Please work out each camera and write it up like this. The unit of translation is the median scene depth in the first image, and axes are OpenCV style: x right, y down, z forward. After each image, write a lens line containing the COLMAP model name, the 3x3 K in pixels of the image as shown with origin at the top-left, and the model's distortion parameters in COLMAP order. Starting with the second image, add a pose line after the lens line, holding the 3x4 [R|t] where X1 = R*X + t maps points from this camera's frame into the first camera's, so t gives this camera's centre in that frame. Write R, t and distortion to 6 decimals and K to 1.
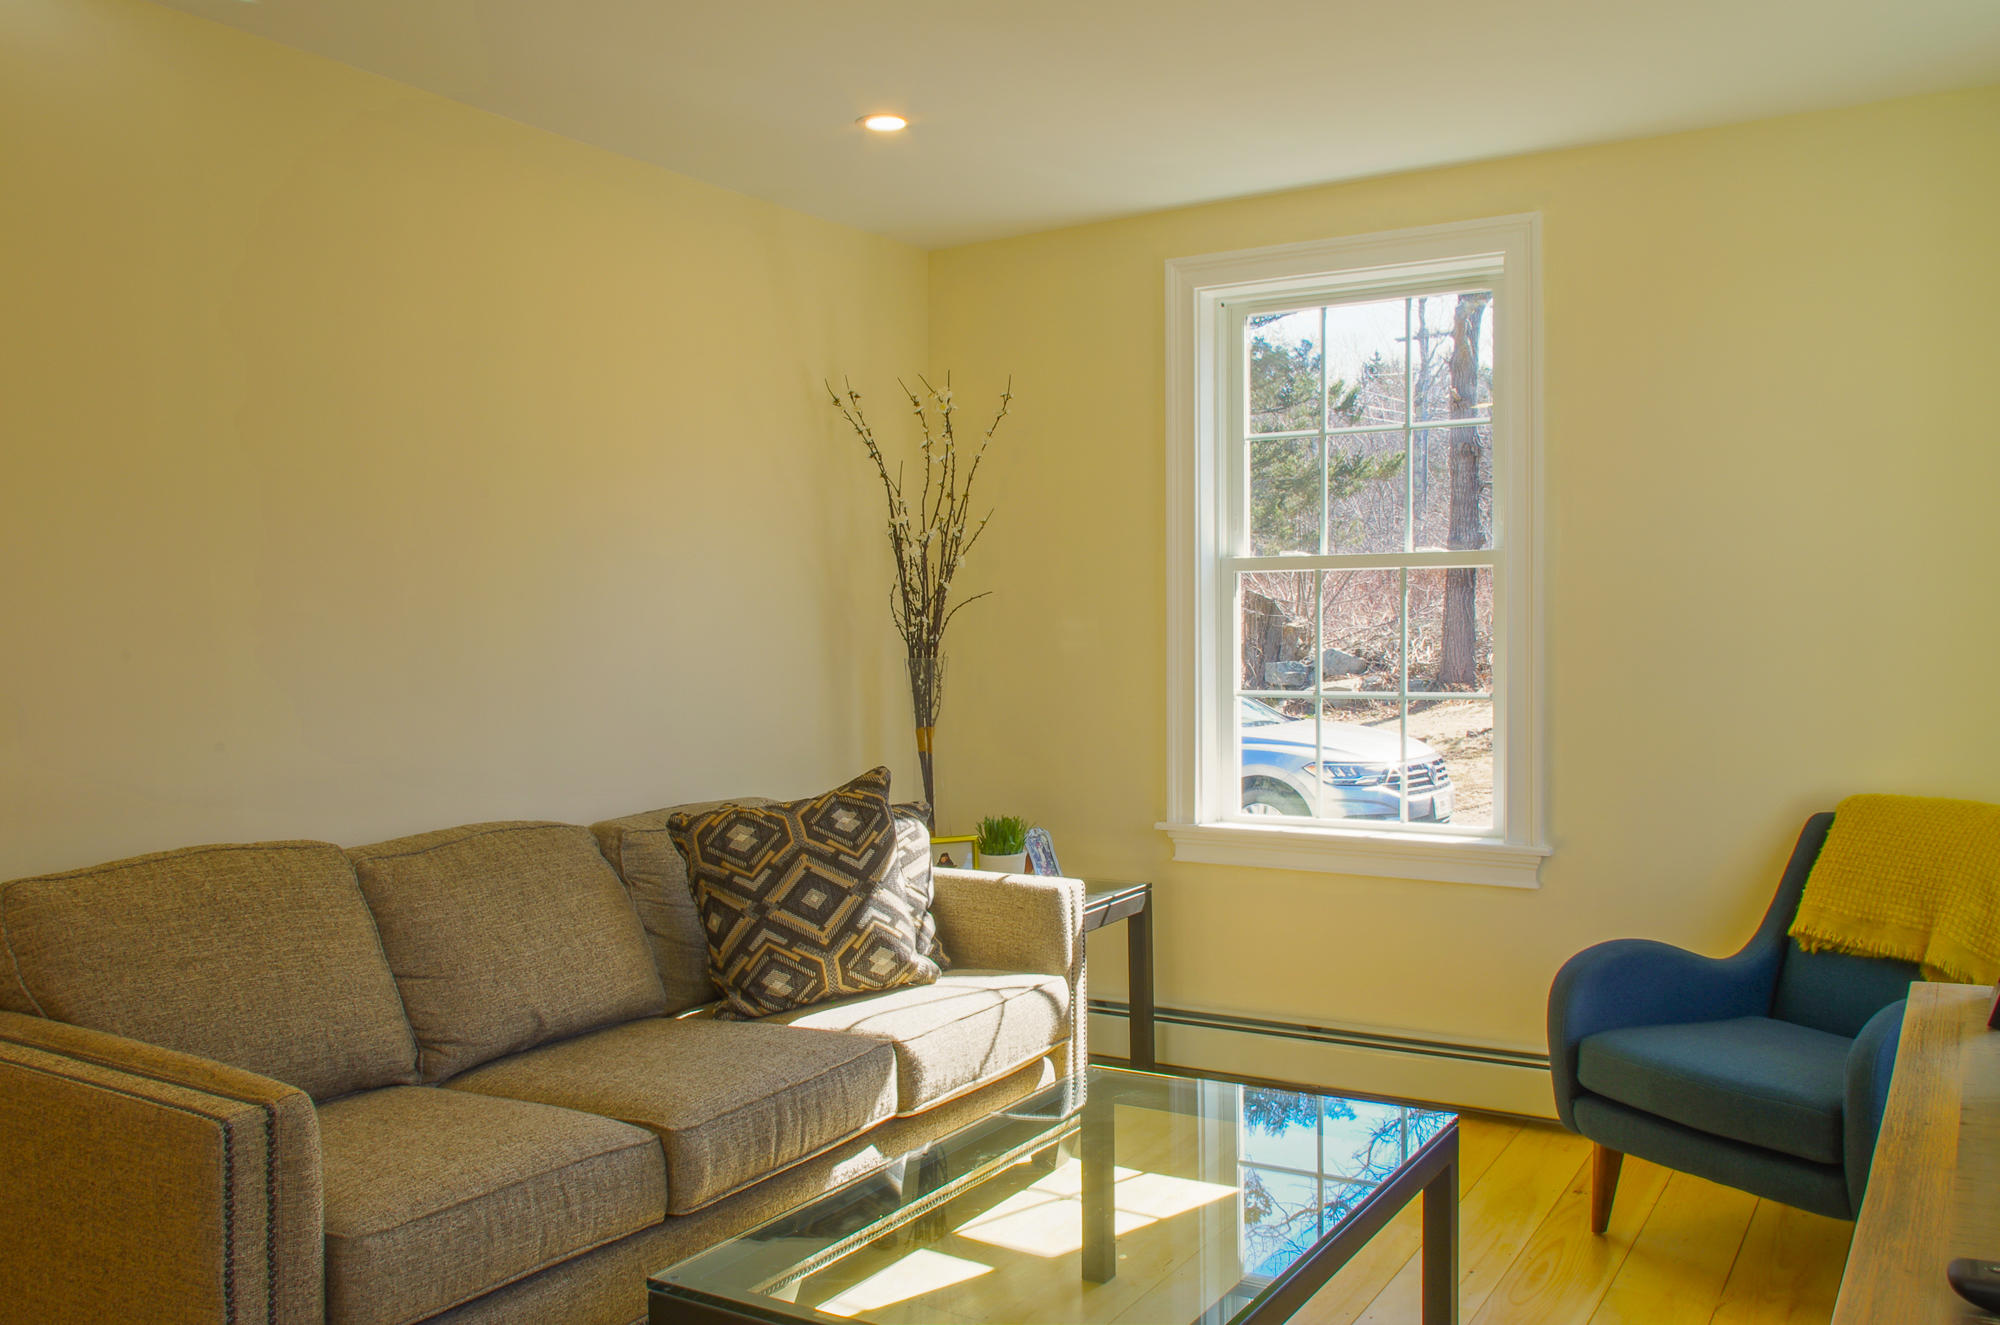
lens RADIAL K [[1645.2, 0, 1009.3], [0, 1645.2, 660.5], [0, 0, 1]] dist [-0.048505, 0.057824]
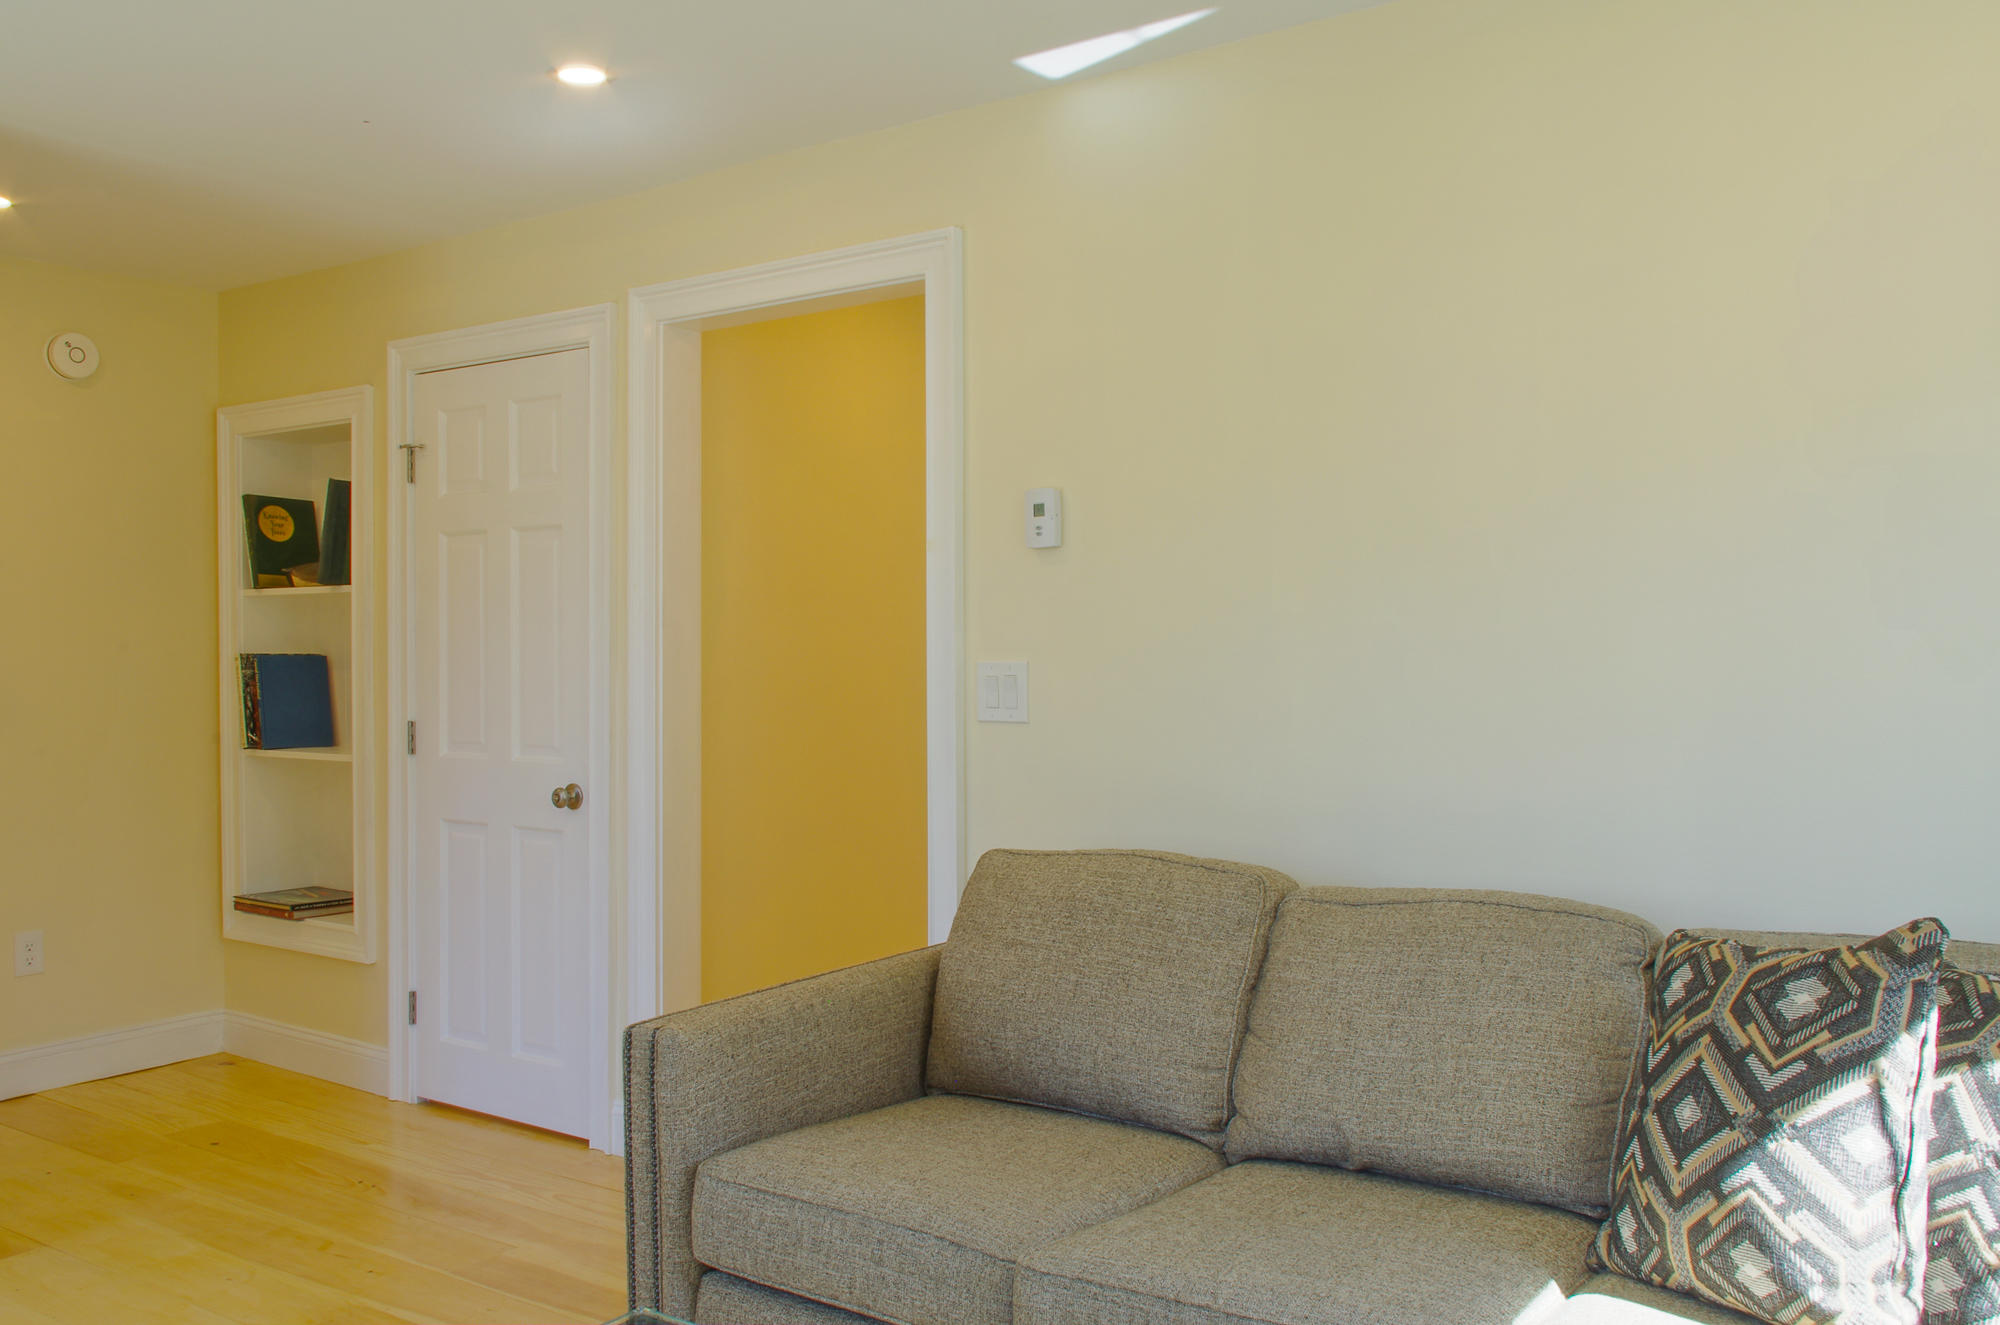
lens RADIAL K [[1645.2, 0, 1009.3], [0, 1645.2, 660.5], [0, 0, 1]] dist [-0.048505, 0.057824]
pose [[-0.045433, 0.013439, -0.998877, 0.464764], [-0.016787, 0.999758, 0.014215, -0.018855], [0.998826, 0.017414, -0.045197, 0.784050]]
